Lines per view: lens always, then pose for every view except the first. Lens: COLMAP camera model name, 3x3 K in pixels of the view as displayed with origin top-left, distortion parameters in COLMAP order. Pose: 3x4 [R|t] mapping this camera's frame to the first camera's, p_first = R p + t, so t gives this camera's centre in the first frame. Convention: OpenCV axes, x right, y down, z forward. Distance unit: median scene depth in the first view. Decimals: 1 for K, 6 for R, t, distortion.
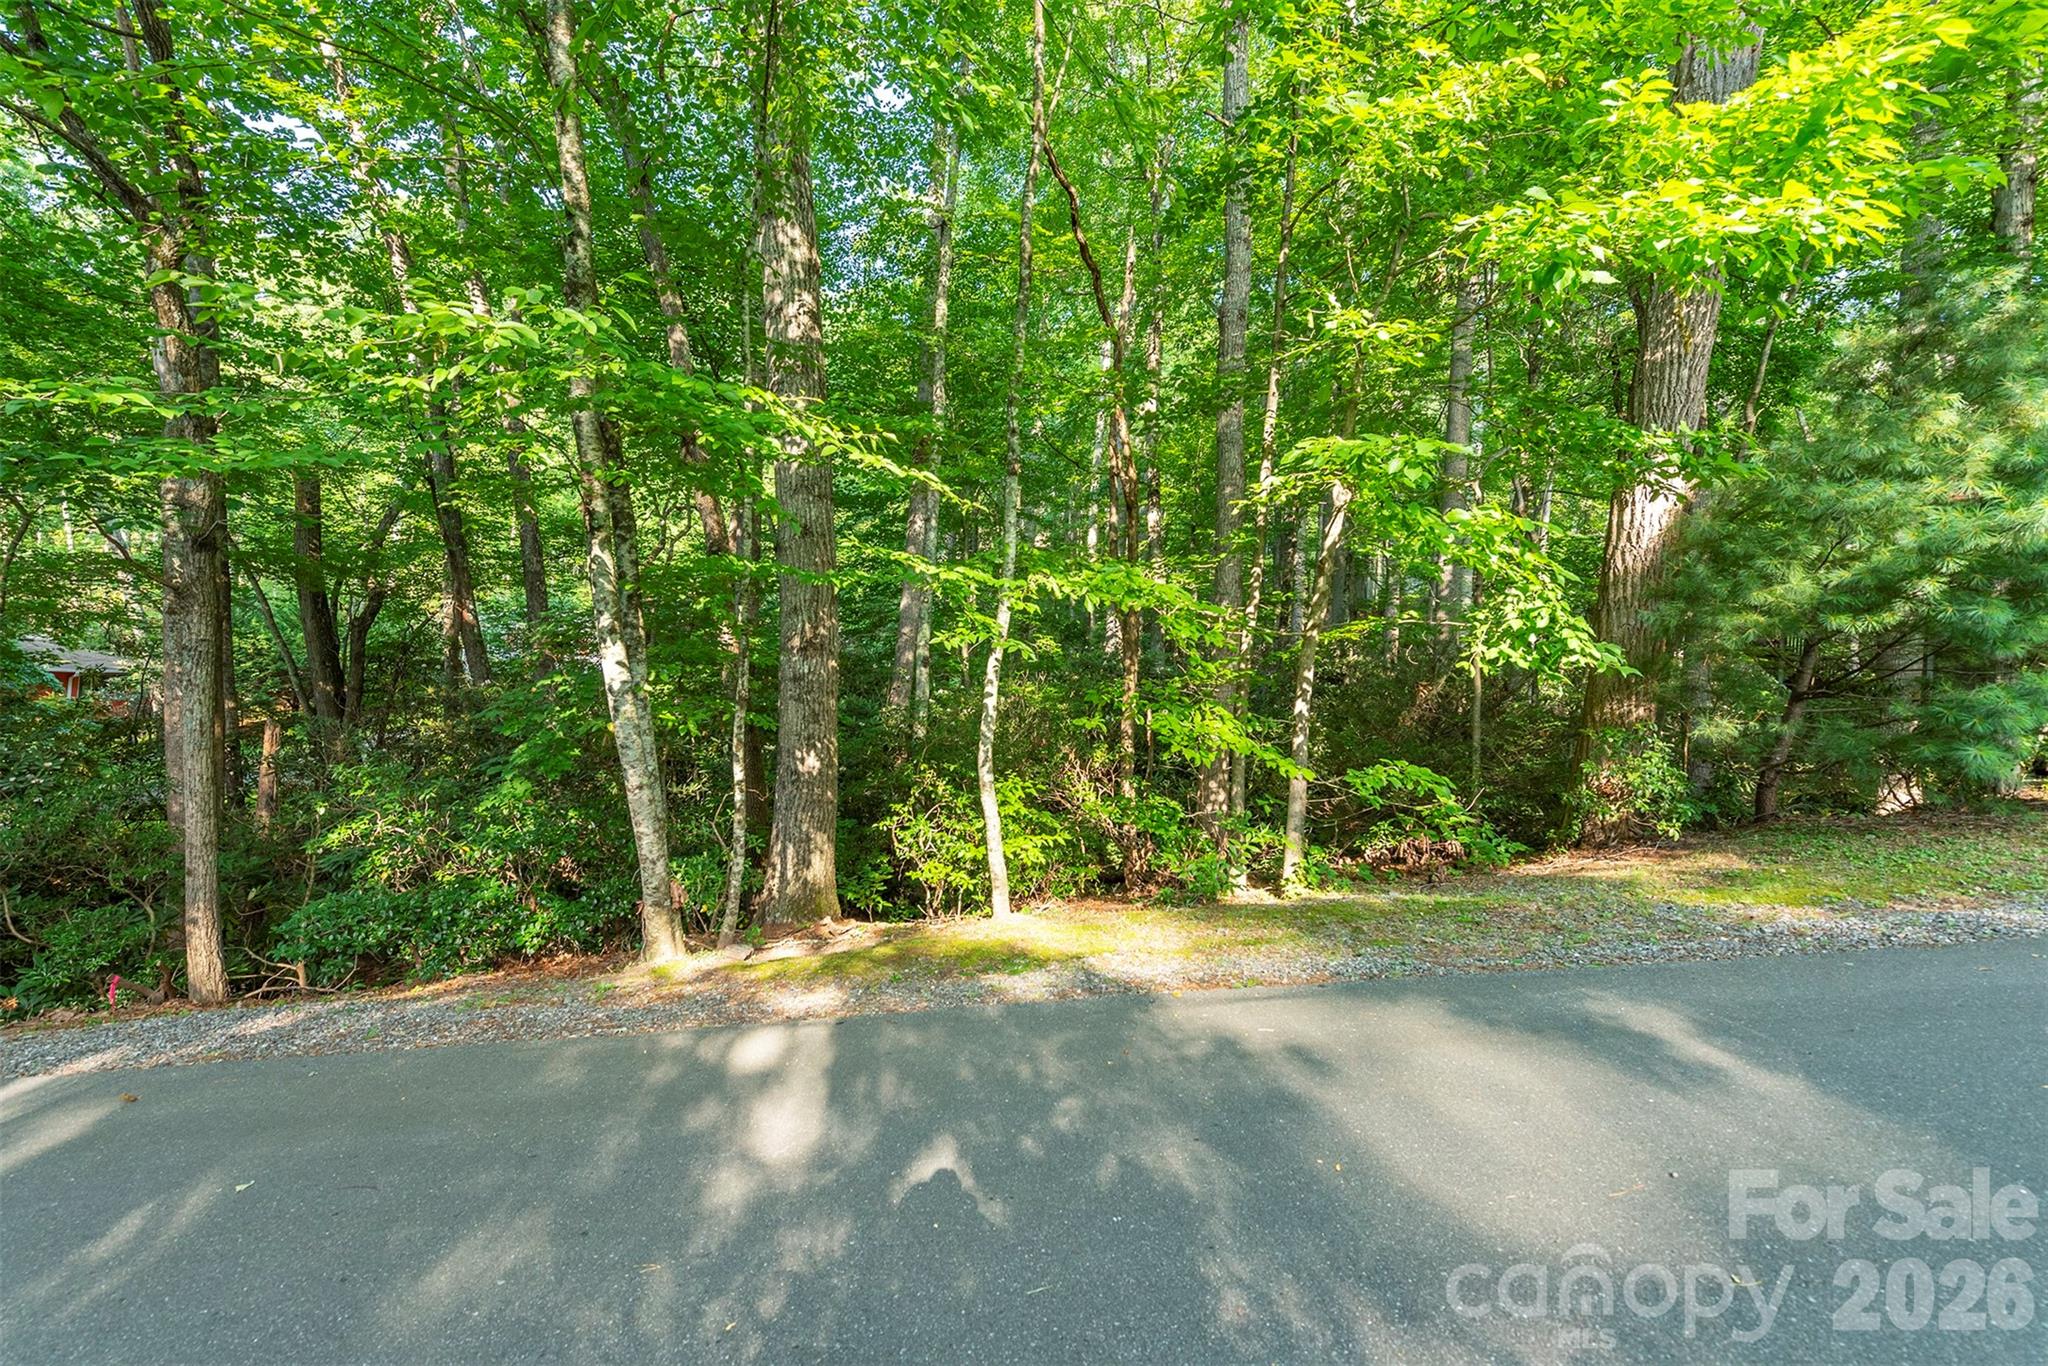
lens RADIAL K [[881.7, 0, 1024.8], [0, 881.7, 686.6], [0, 0, 1]] dist [0.003868, 0.000531]
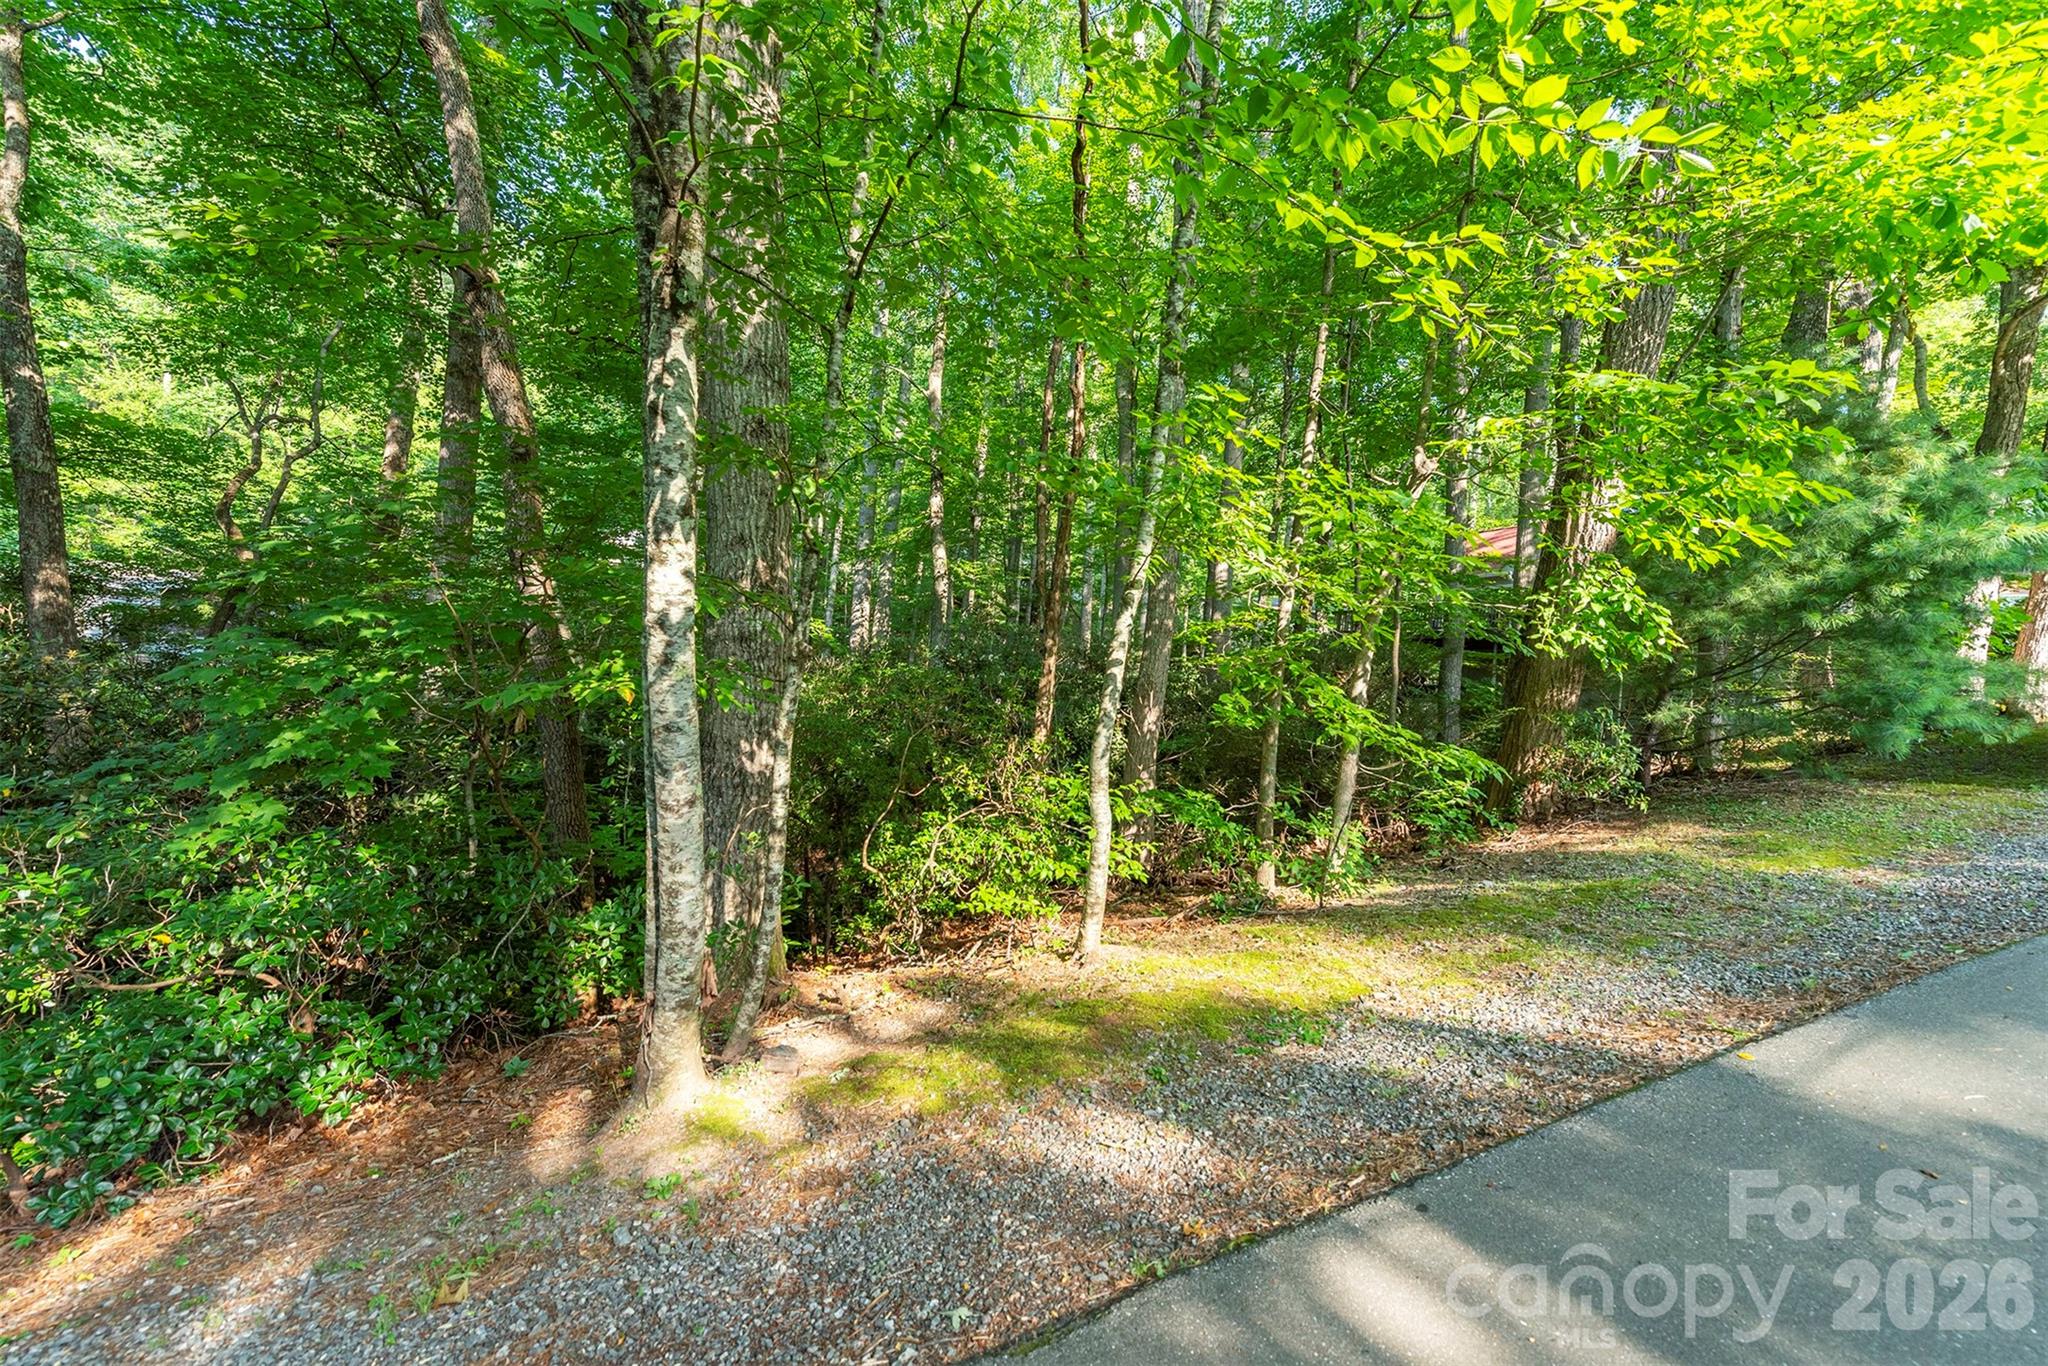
lens RADIAL K [[832.2, 0, 1024.0], [0, 832.2, 689.5], [0, 0, 1]] dist [0.002028, -0.000037]
pose [[0.906650, 0.017478, 0.421520, -0.385717], [-0.018754, 0.999824, -0.001120, 0.032396], [-0.421466, -0.006889, 0.906818, 0.358359]]
